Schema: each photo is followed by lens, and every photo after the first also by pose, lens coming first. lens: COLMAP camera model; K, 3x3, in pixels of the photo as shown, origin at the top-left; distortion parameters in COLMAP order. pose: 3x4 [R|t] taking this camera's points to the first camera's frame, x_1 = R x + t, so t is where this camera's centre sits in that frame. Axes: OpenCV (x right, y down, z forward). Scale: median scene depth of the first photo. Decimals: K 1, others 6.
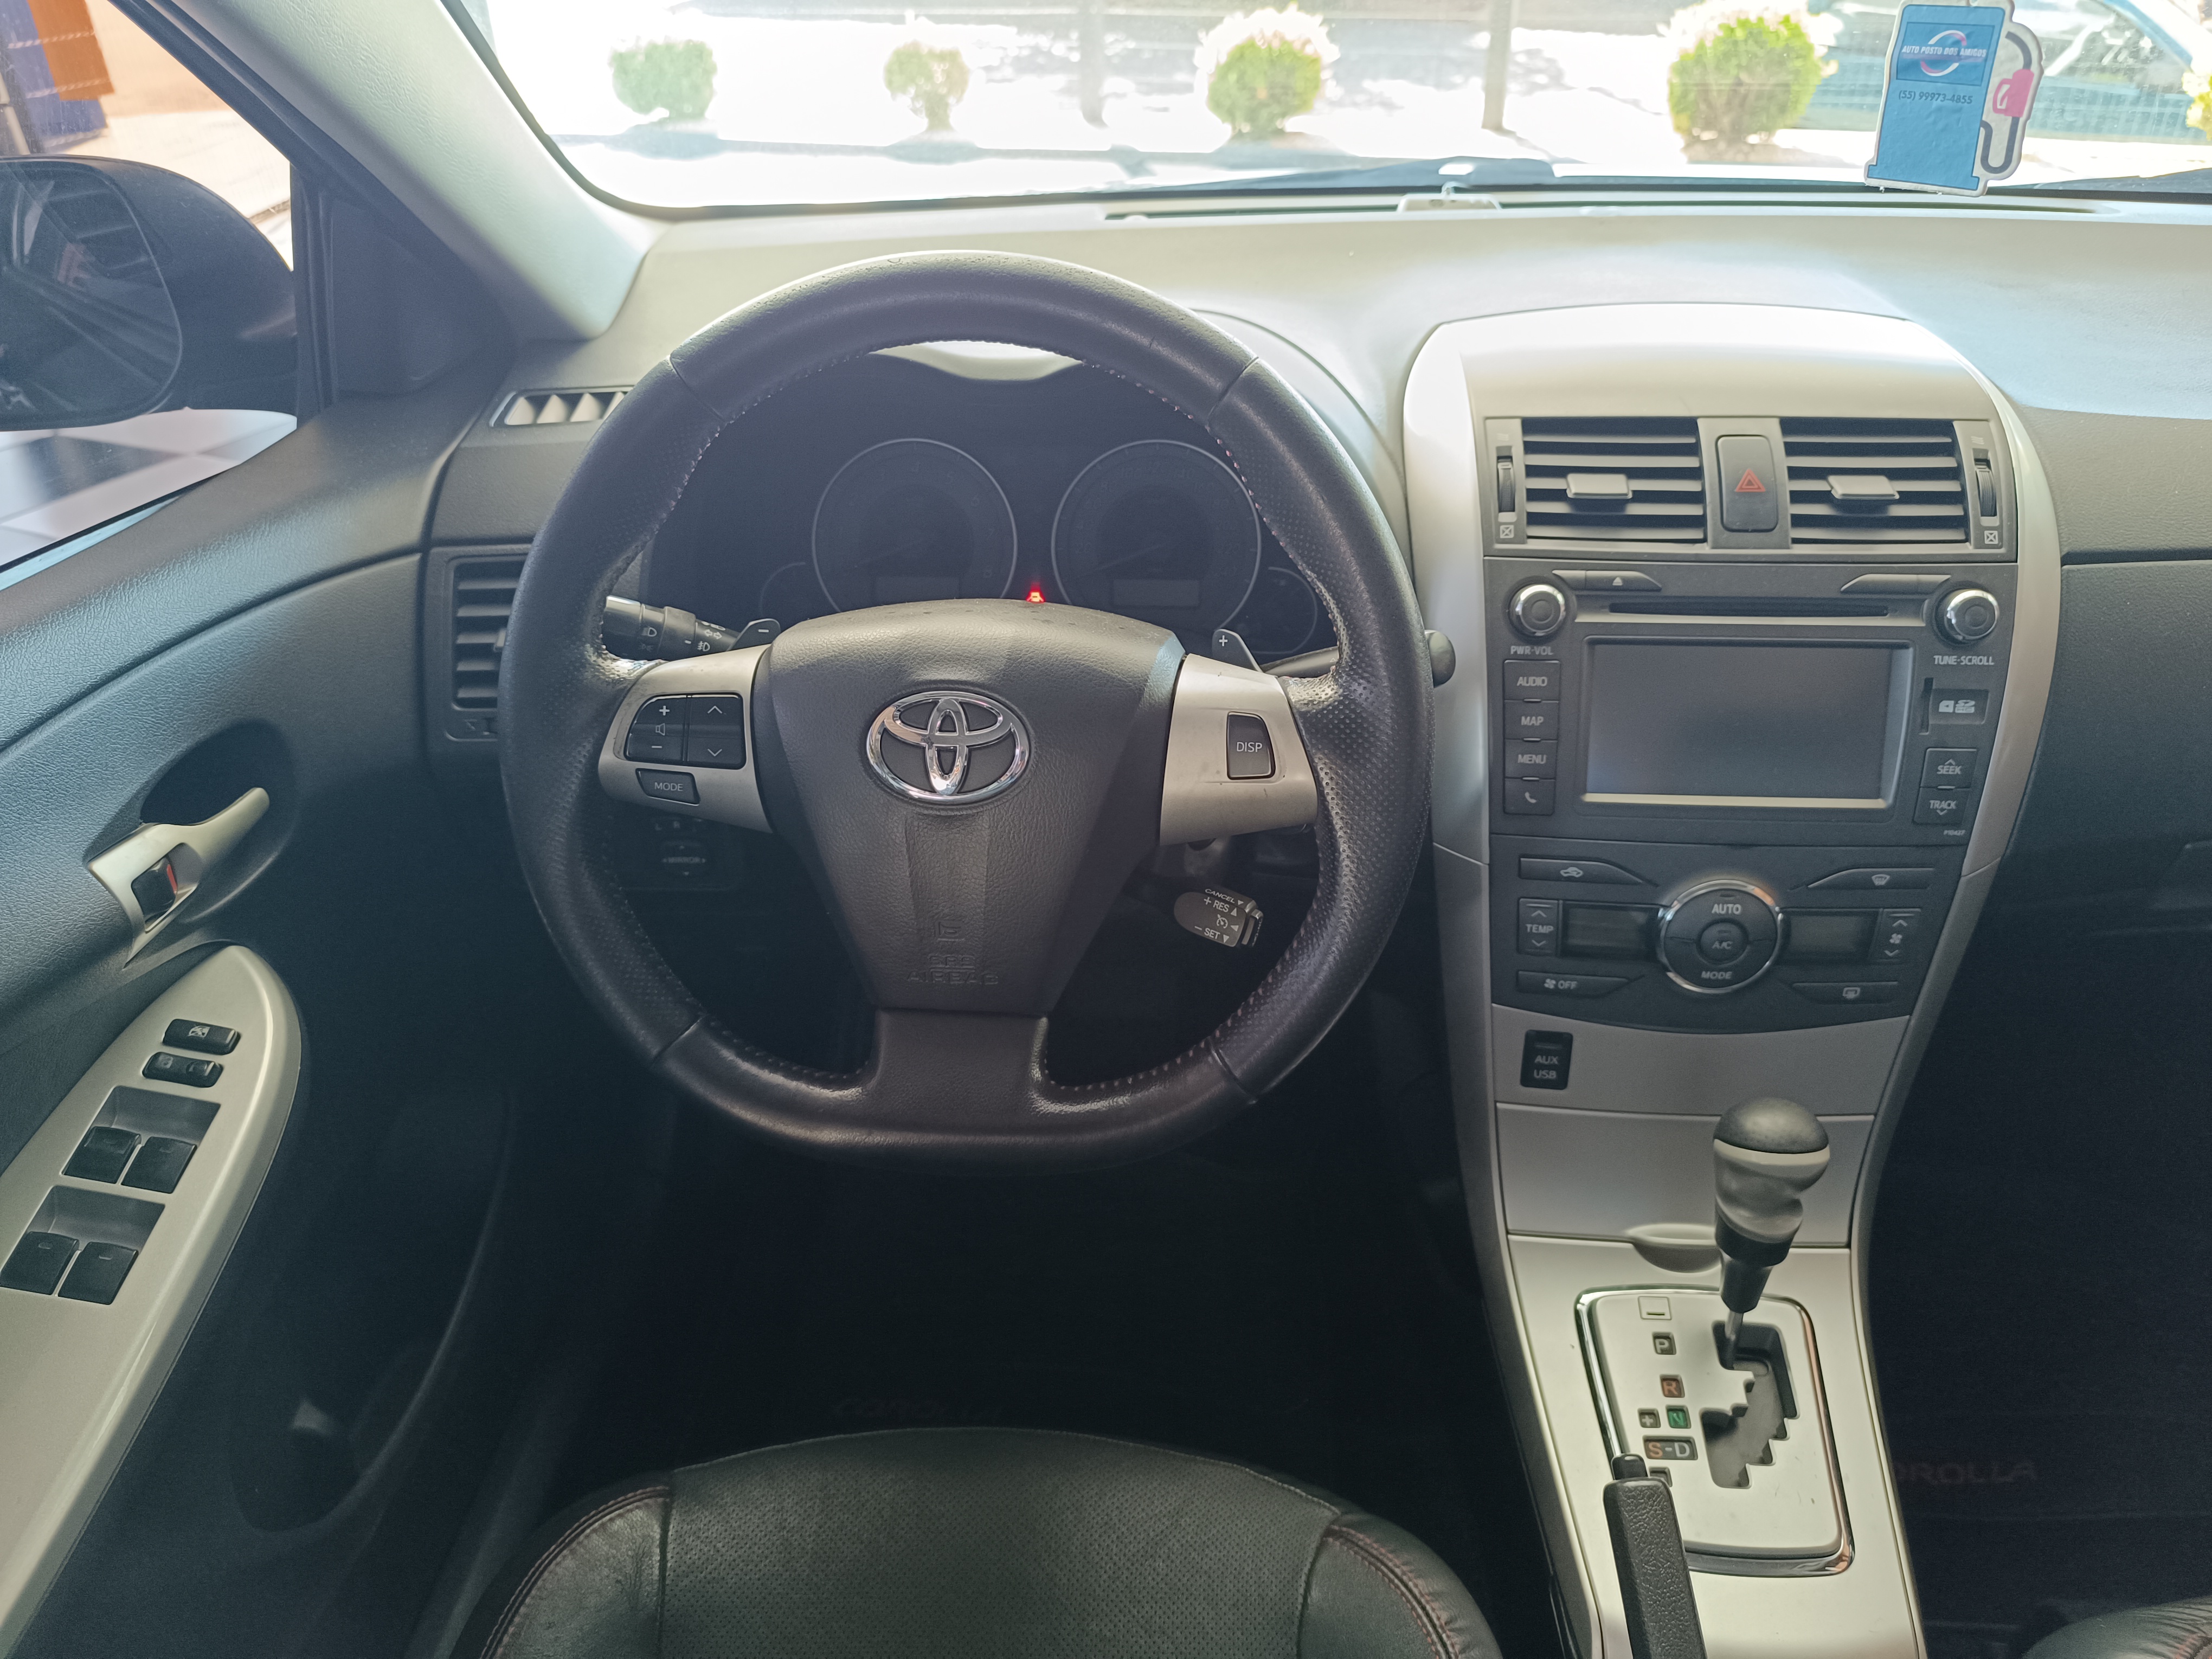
lens RADIAL K [[1540.2, 0, 1104.6], [0, 1540.2, 876.7], [0, 0, 1]] dist [0.023754, -0.033487]
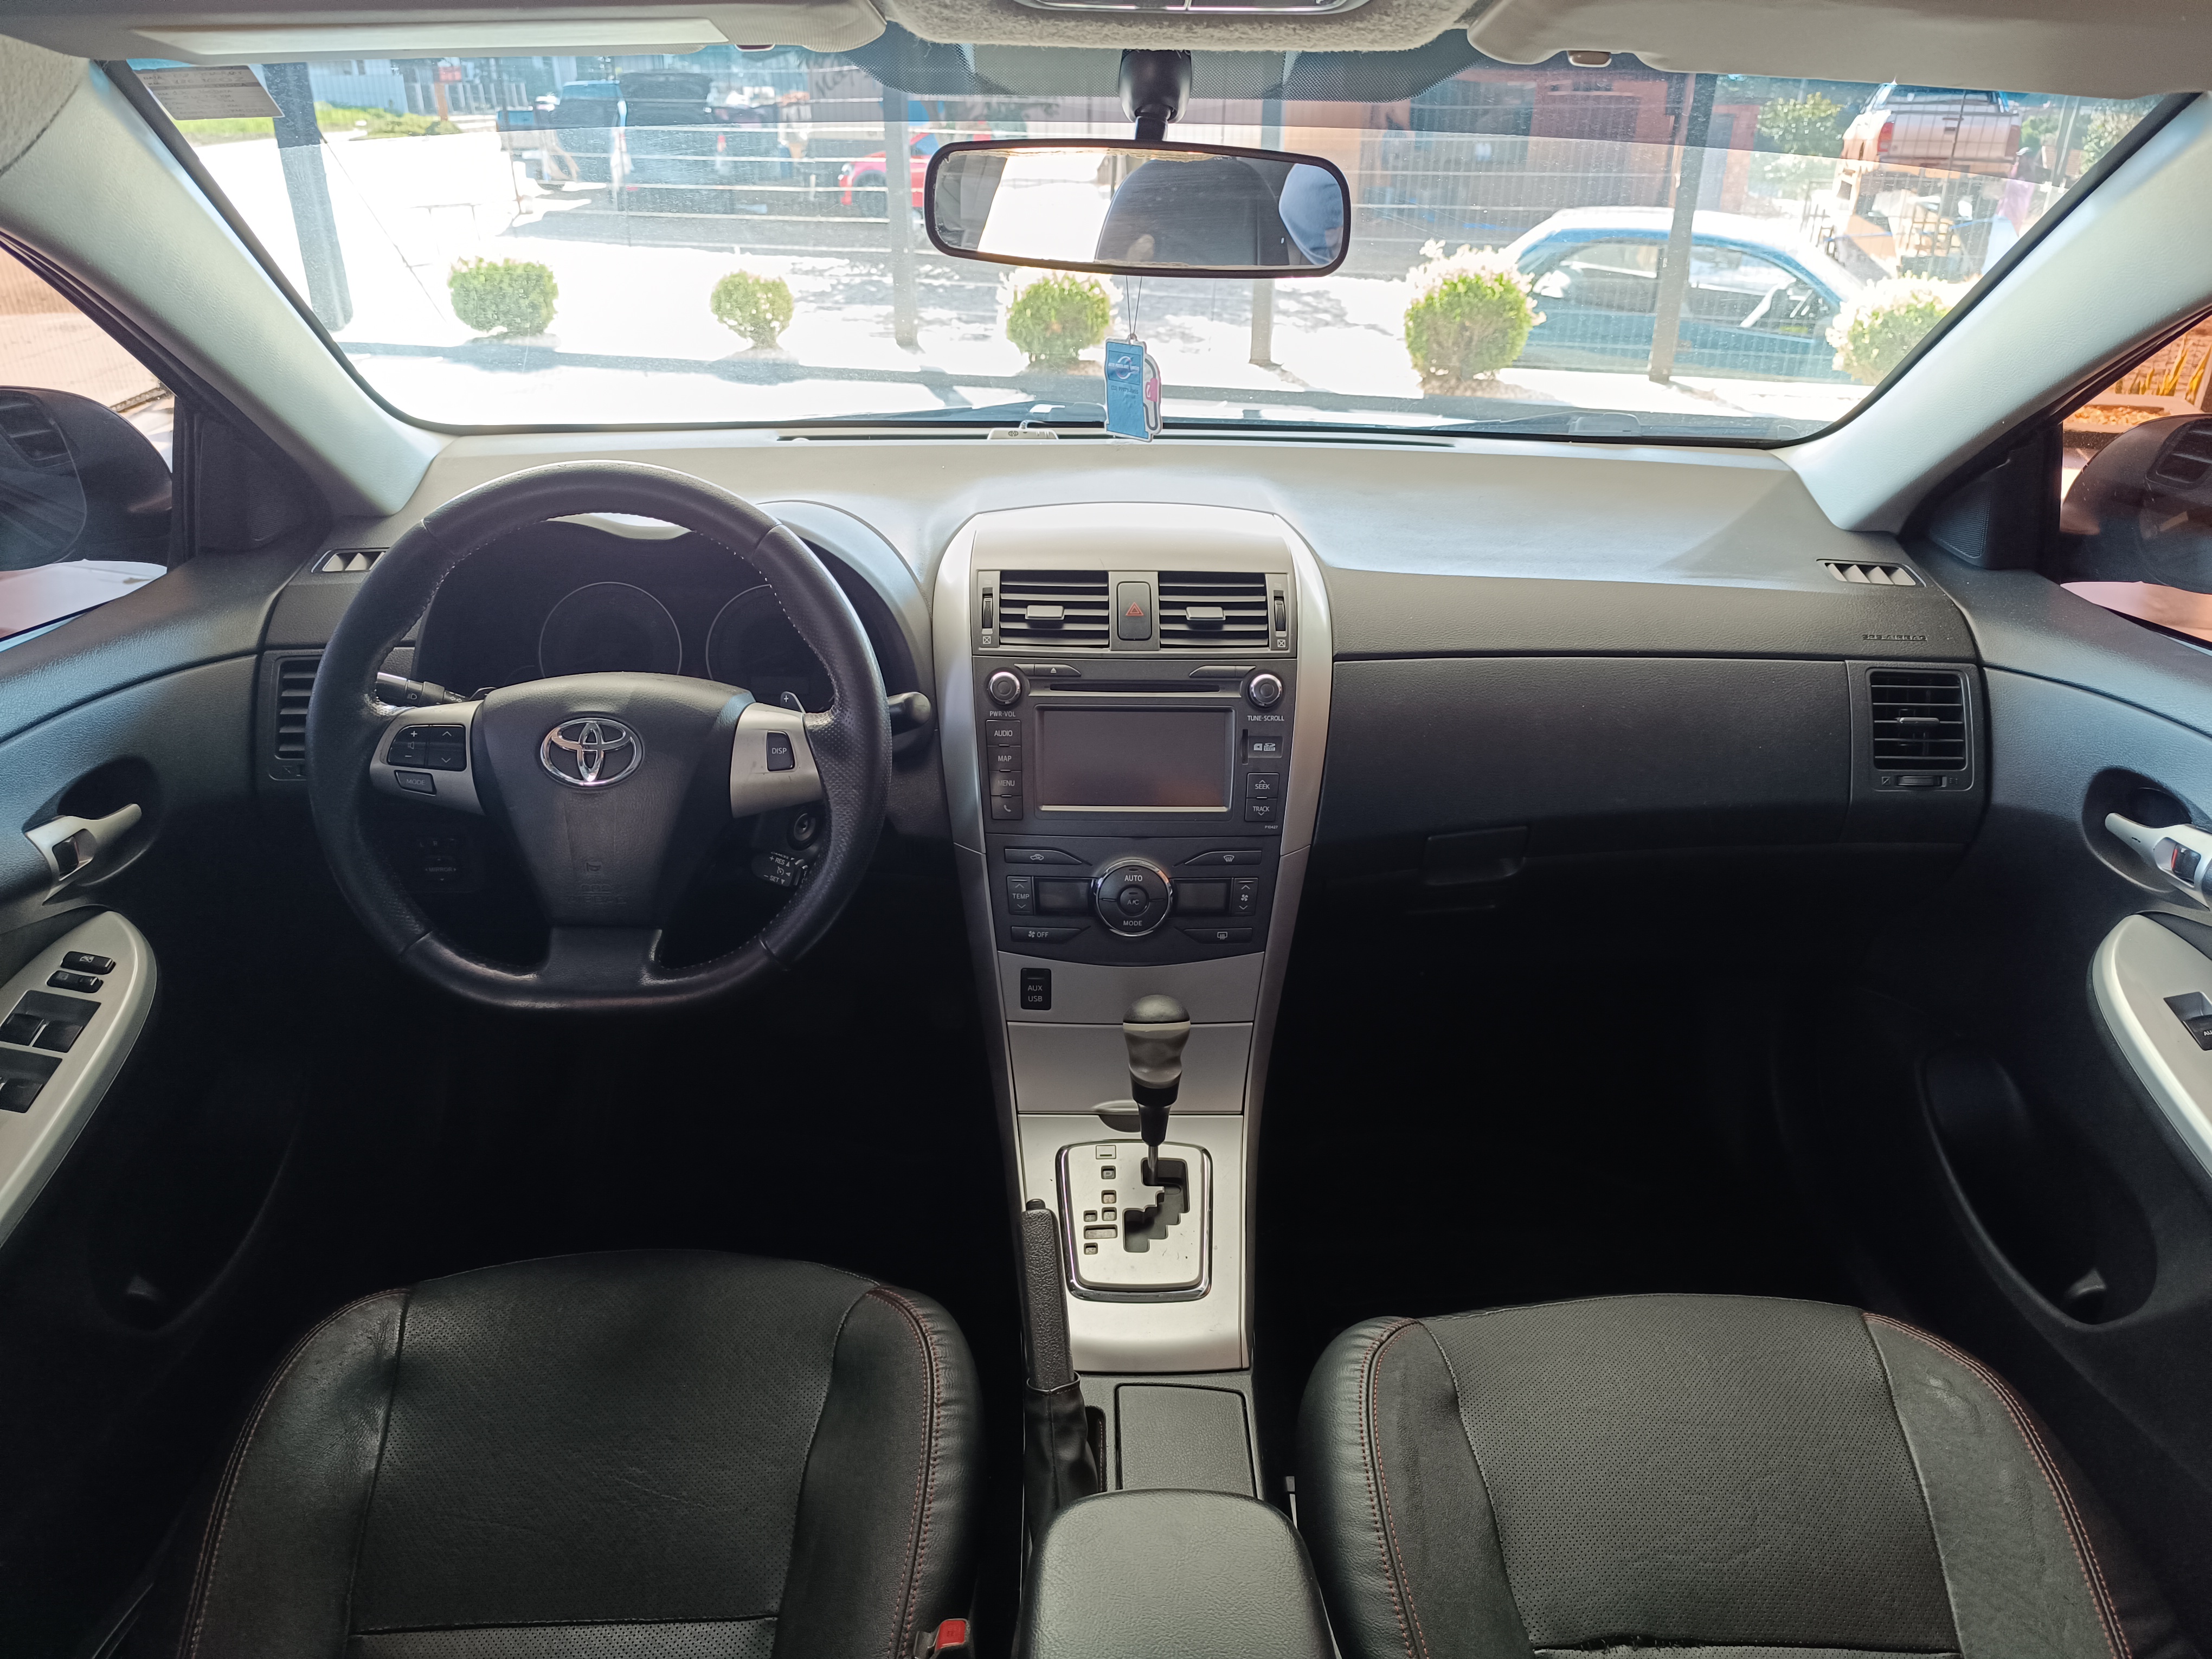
lens RADIAL K [[1540.2, 0, 1104.6], [0, 1540.2, 876.7], [0, 0, 1]] dist [0.023754, -0.033487]
pose [[0.995299, -0.008955, 0.096431, 0.225548], [0.020542, 0.992580, -0.119847, 0.204282], [-0.094642, 0.121264, 0.988098, -0.525839]]
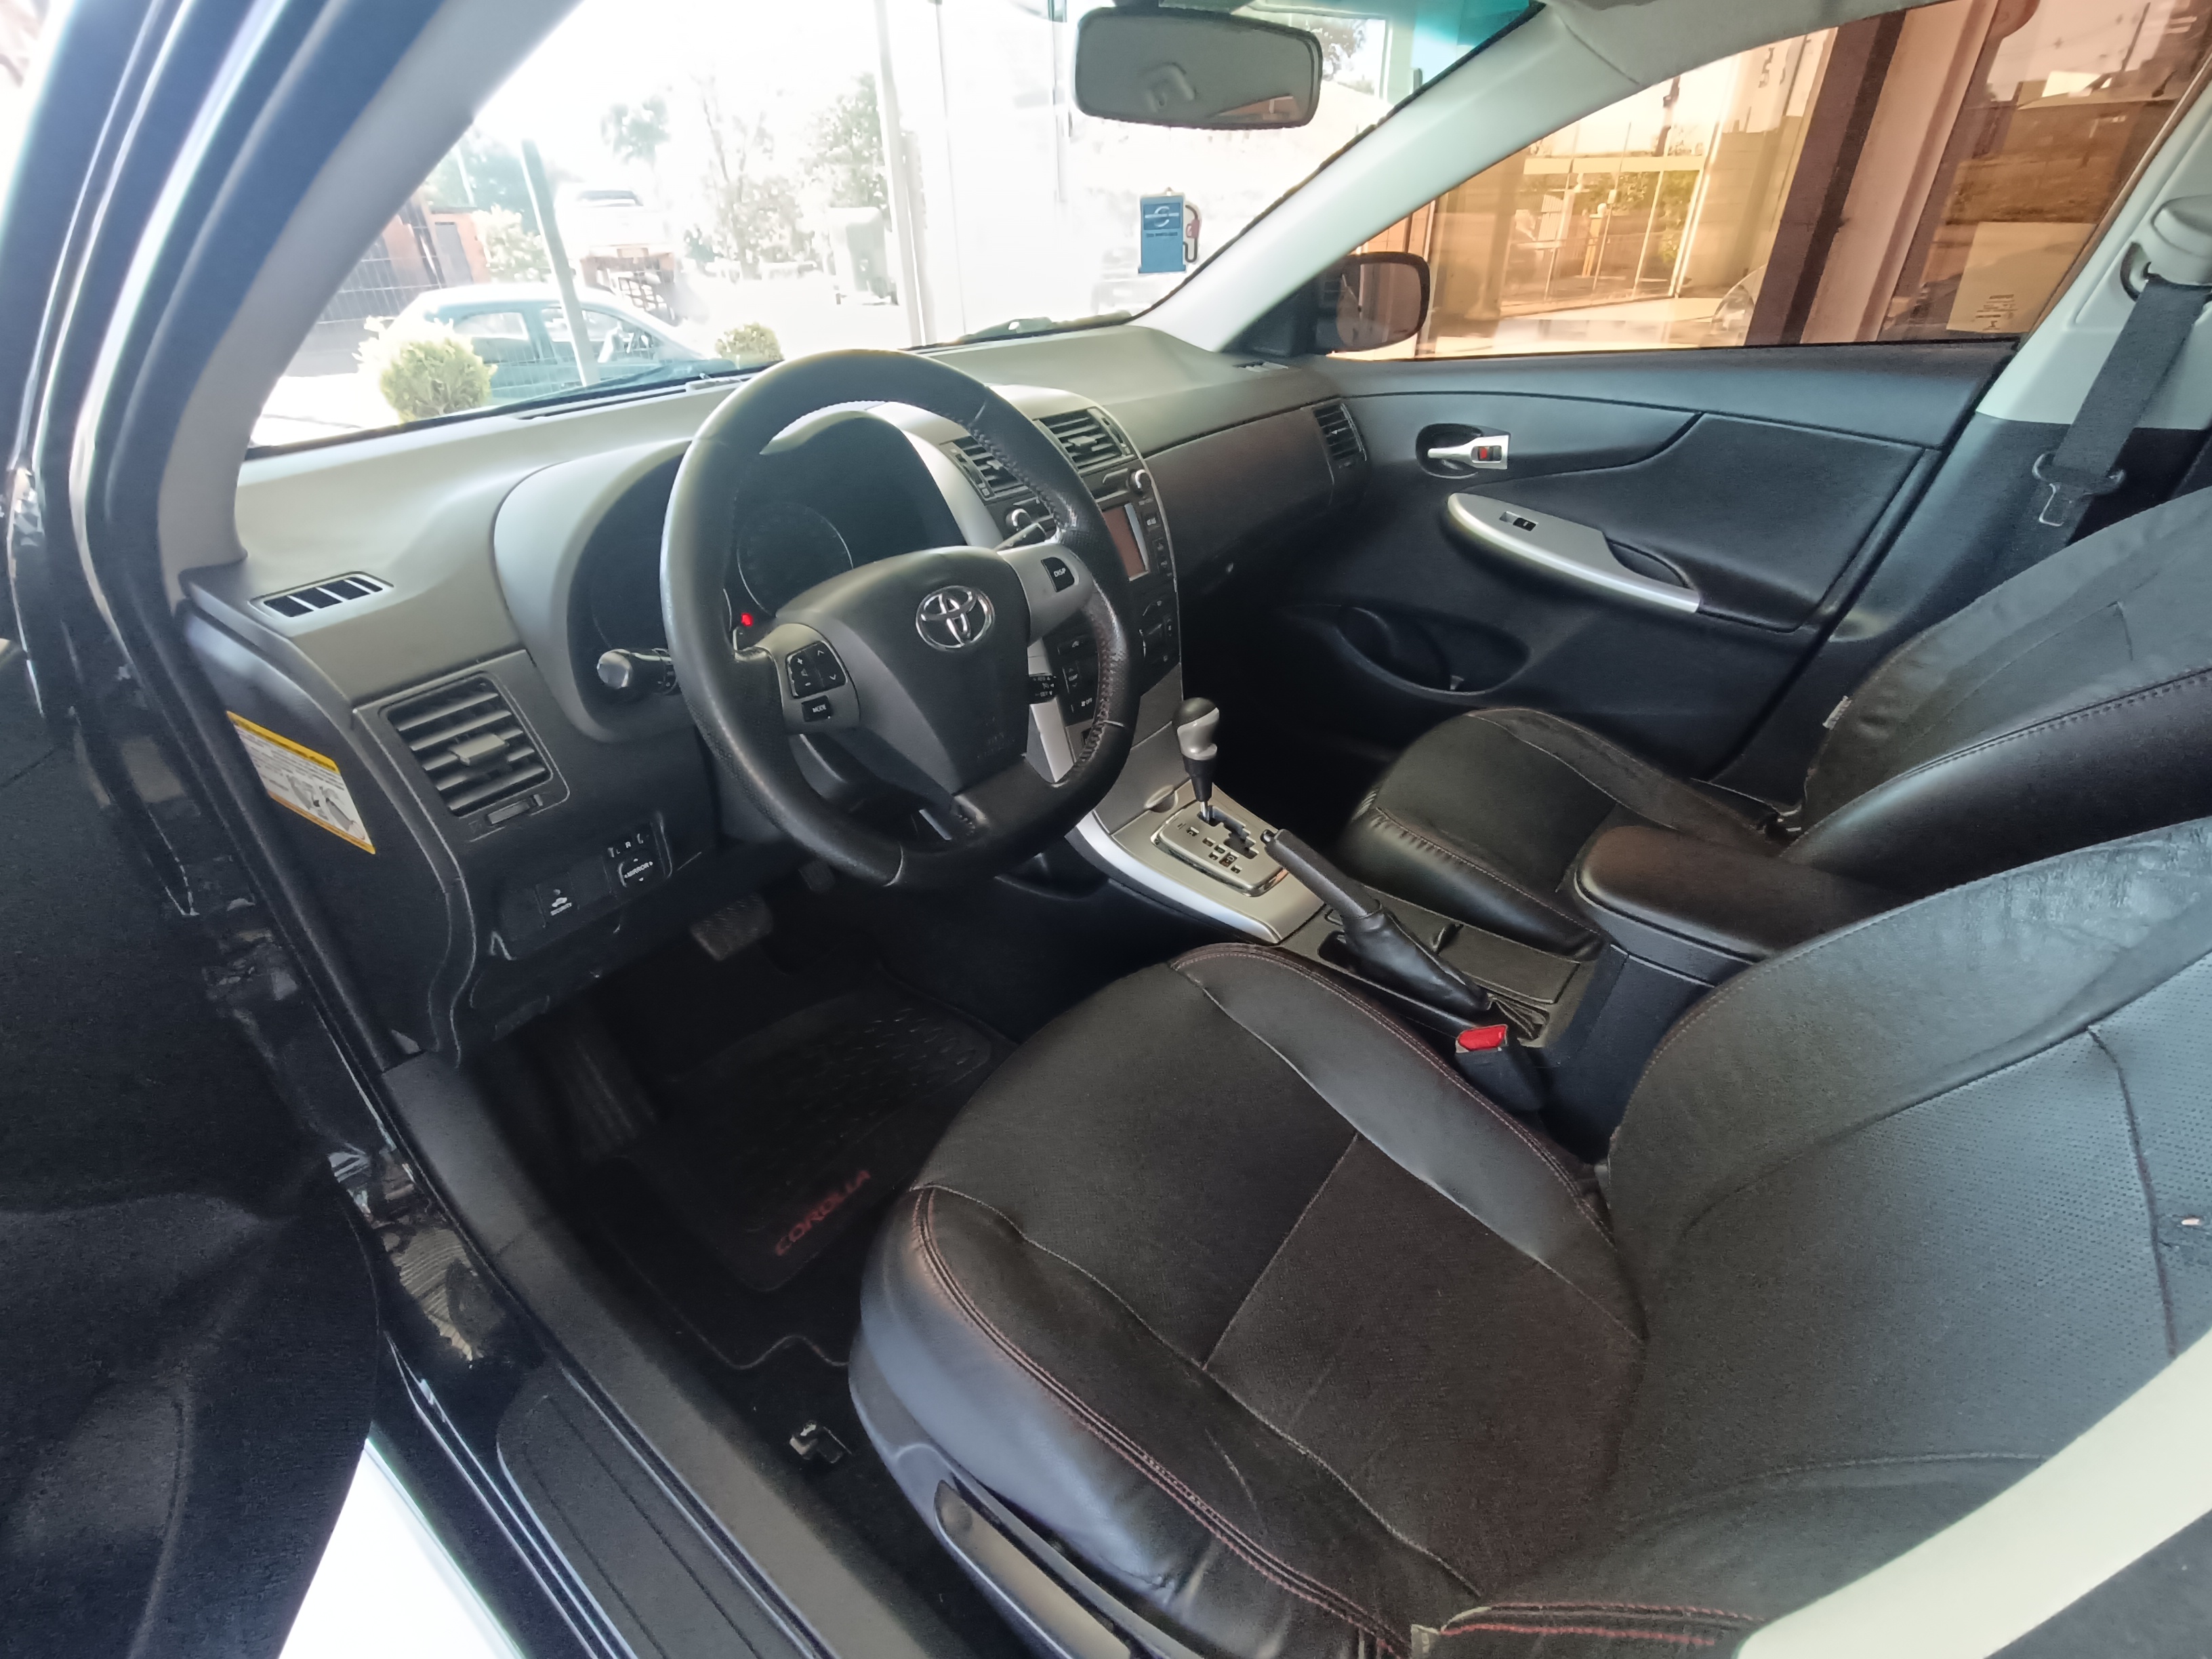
lens RADIAL K [[1006.5, 0, 1110.1], [0, 1006.5, 864.7], [0, 0, 1]] dist [0.000175, 0.000068]
pose [[0.545873, -0.454848, 0.703659, -0.770066], [0.479088, 0.858429, 0.183232, 0.025728], [-0.687384, 0.237093, 0.686505, 0.116664]]
